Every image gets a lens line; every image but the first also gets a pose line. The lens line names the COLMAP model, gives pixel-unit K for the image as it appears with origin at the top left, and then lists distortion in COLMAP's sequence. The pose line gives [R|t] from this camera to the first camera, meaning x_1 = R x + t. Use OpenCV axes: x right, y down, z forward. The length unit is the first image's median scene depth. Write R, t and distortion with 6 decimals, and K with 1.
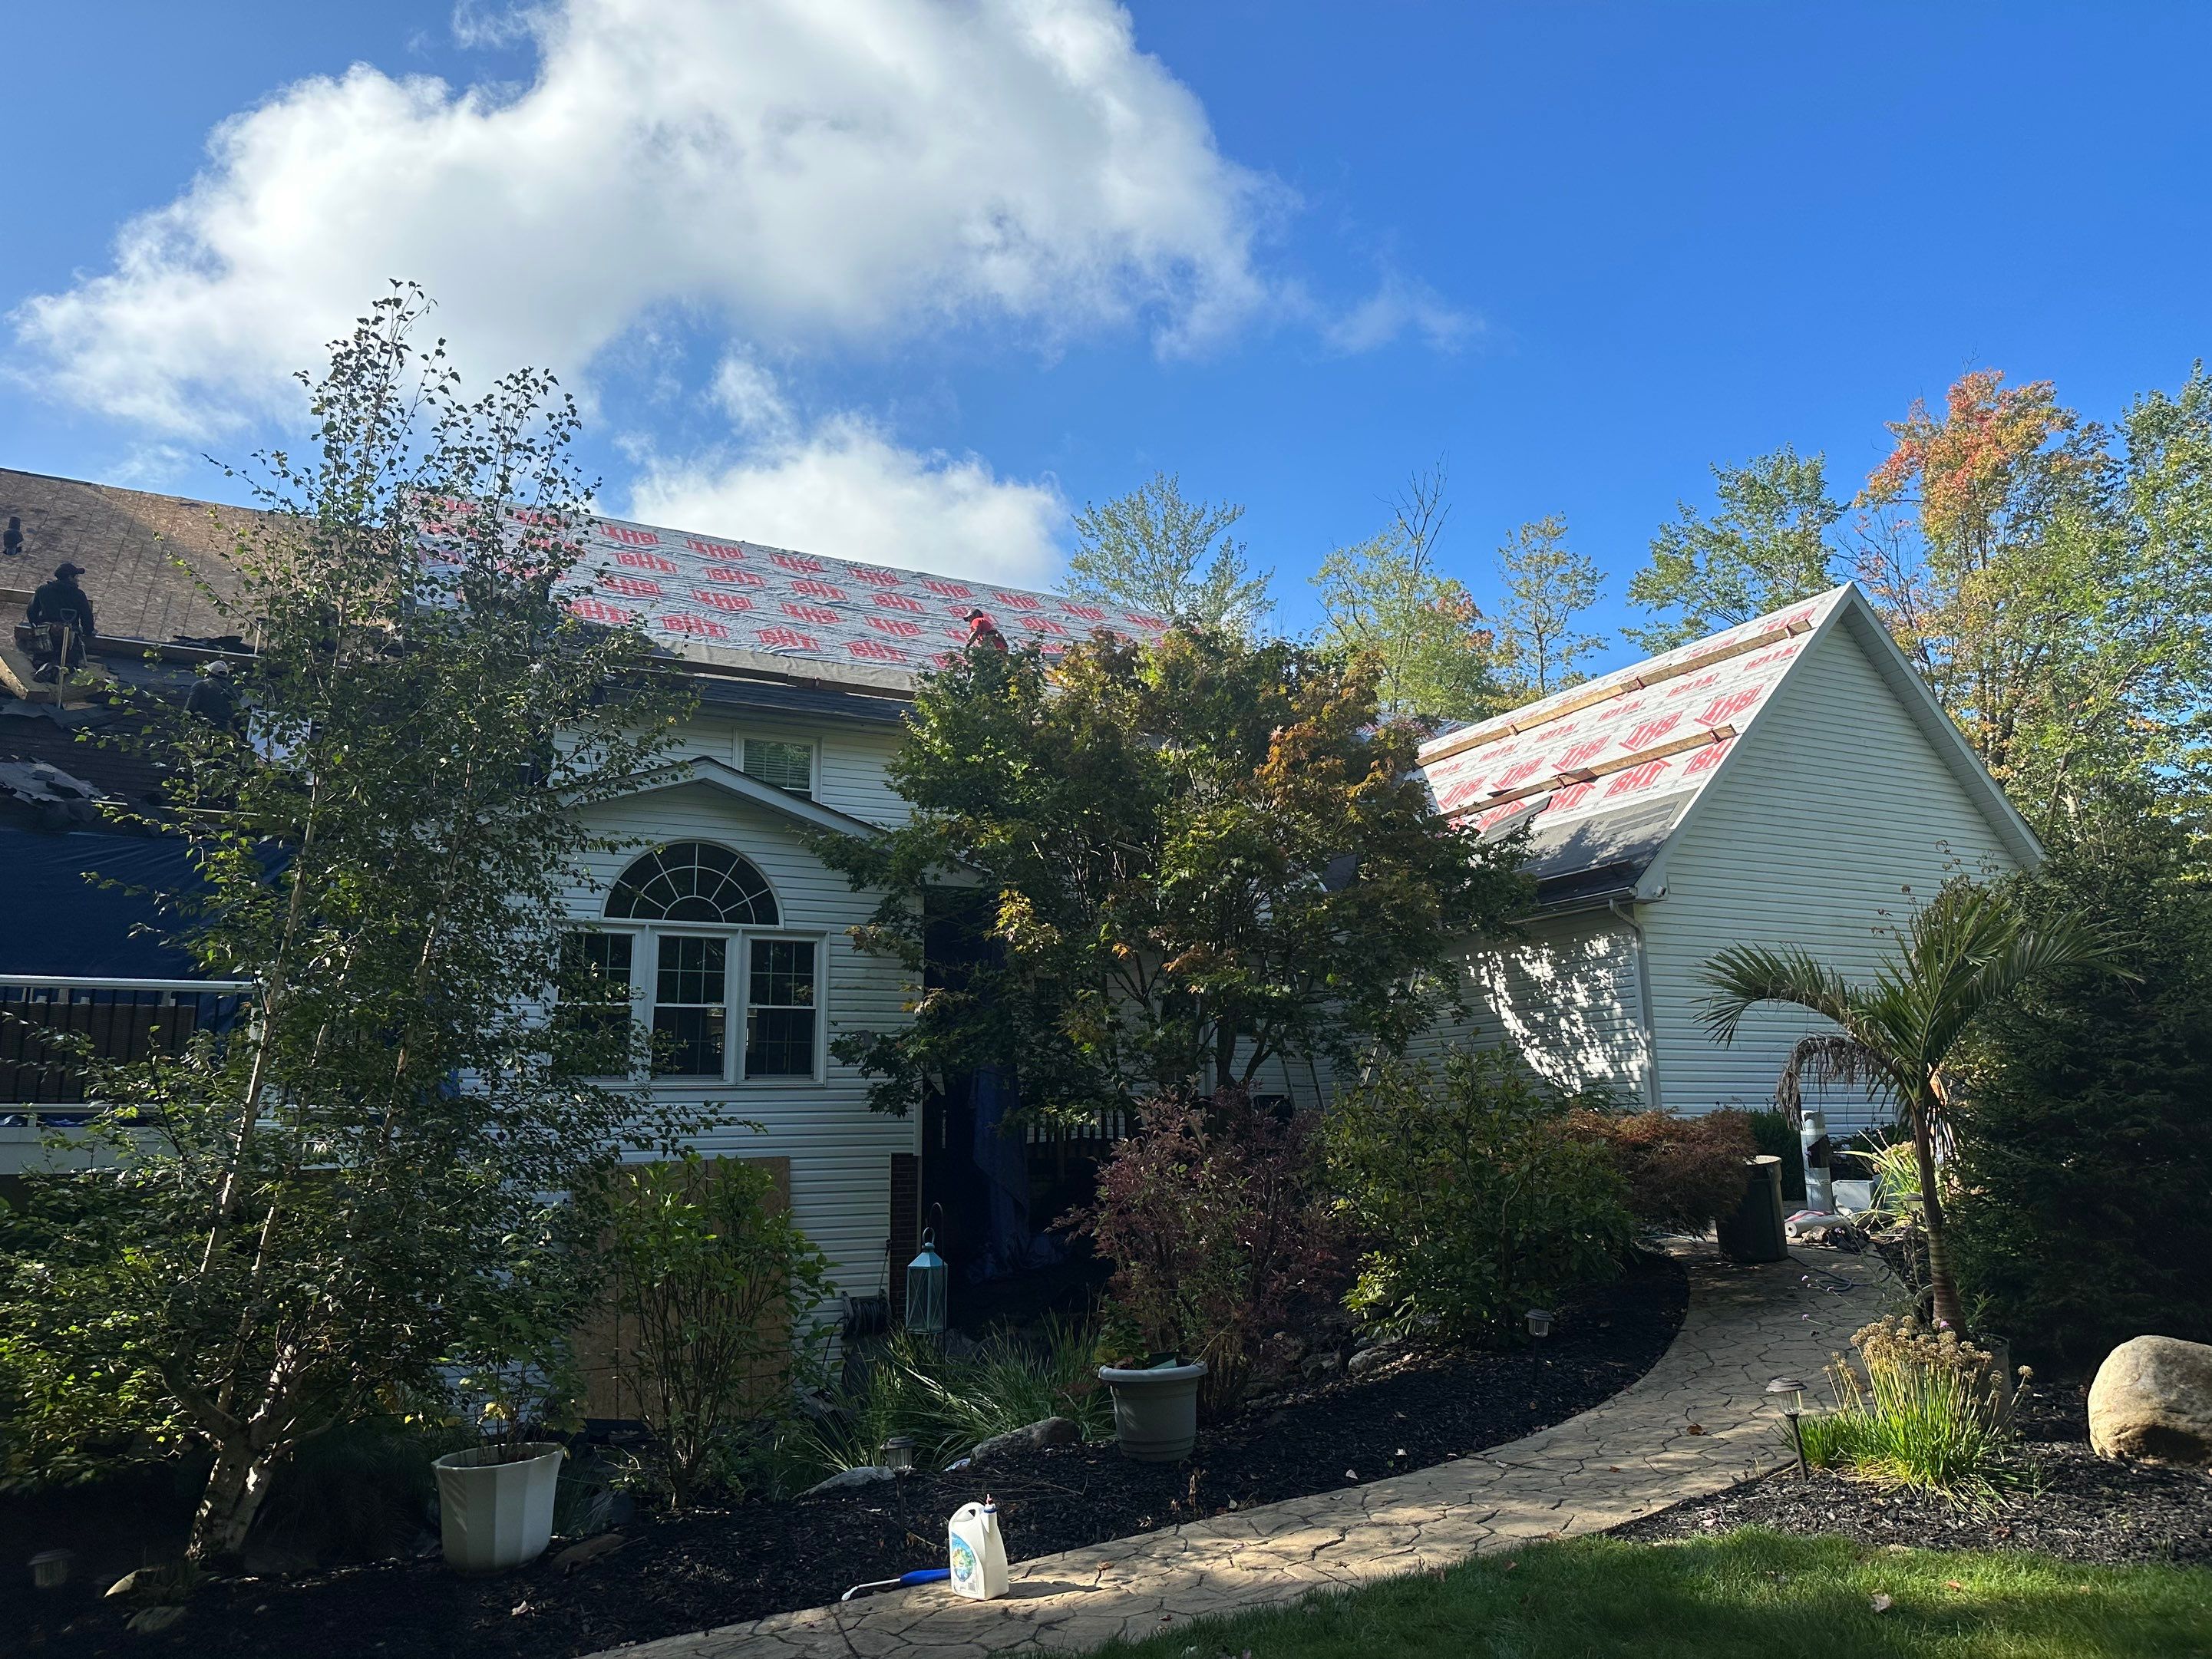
lens RADIAL K [[1330.2, 0, 1108.8], [0, 1330.2, 826.2], [0, 0, 1]] dist [0.072068, 0.000519]
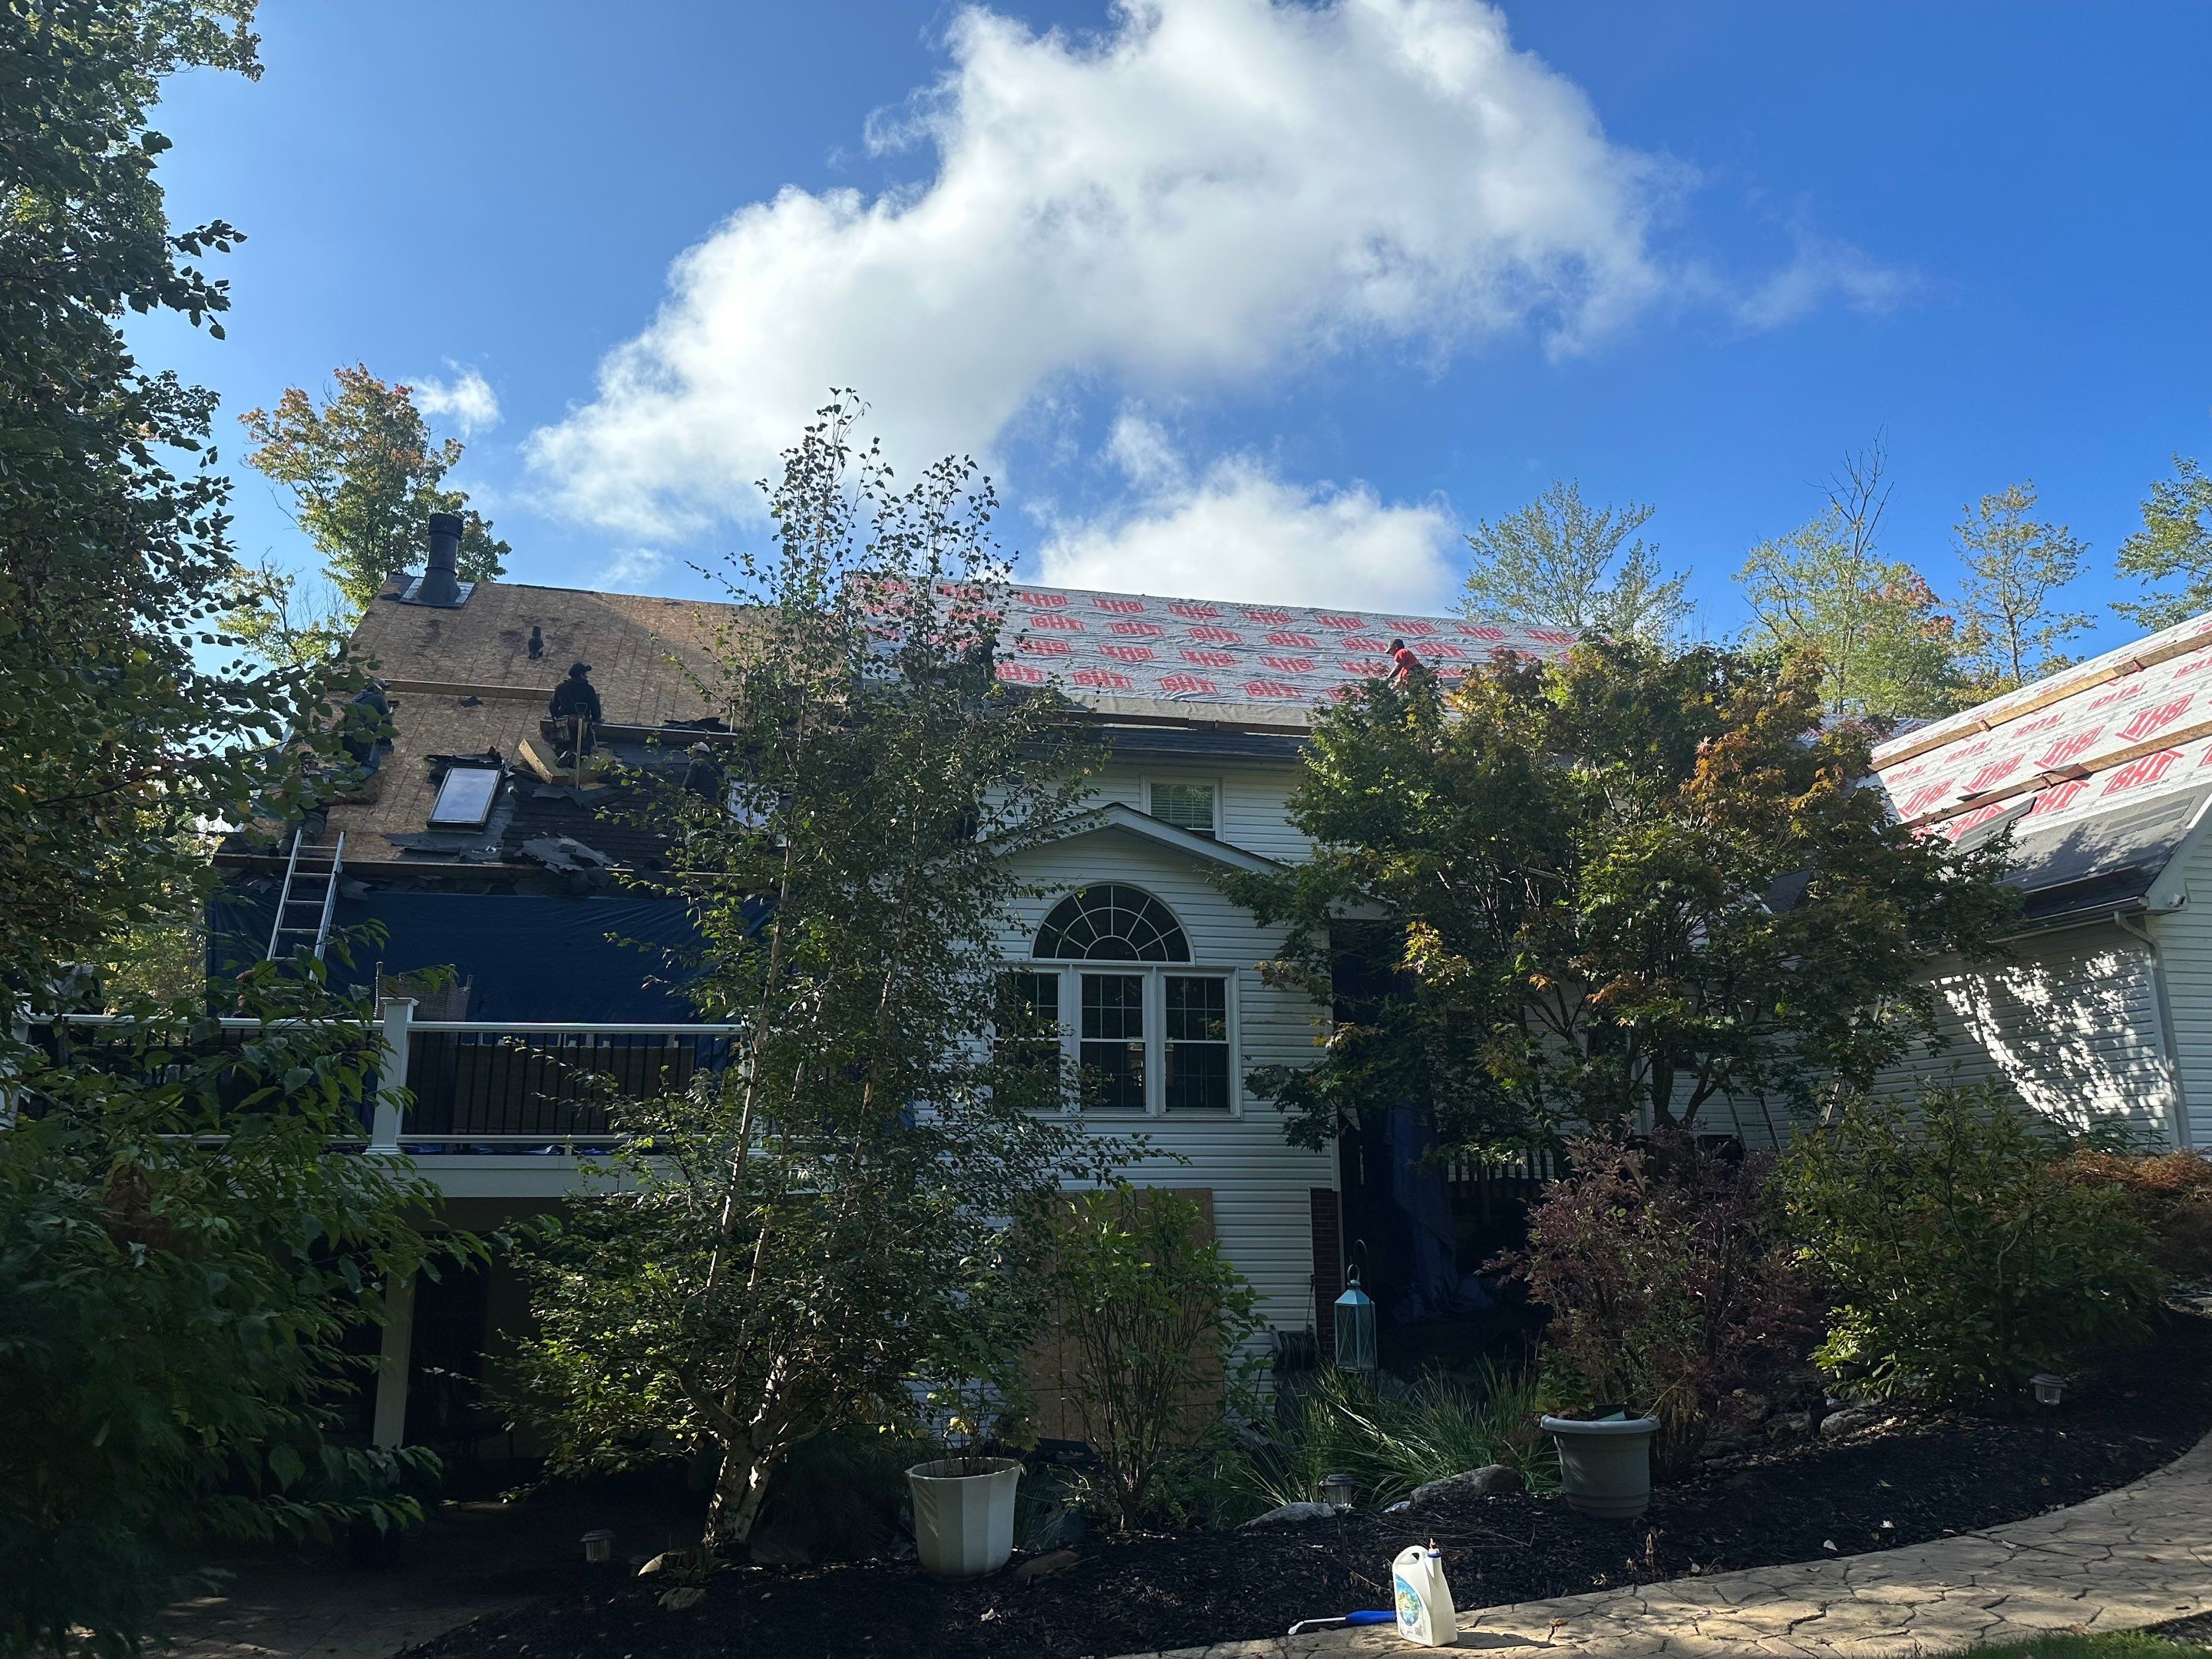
lens RADIAL K [[1632.2, 0, 1115.4], [0, 1632.2, 818.0], [0, 0, 1]] dist [0.099756, -0.141658]
pose [[0.968294, -0.048341, -0.245093, 0.009274], [0.043388, 0.998731, -0.025570, -0.007434], [0.246018, 0.014125, 0.969162, -0.221700]]
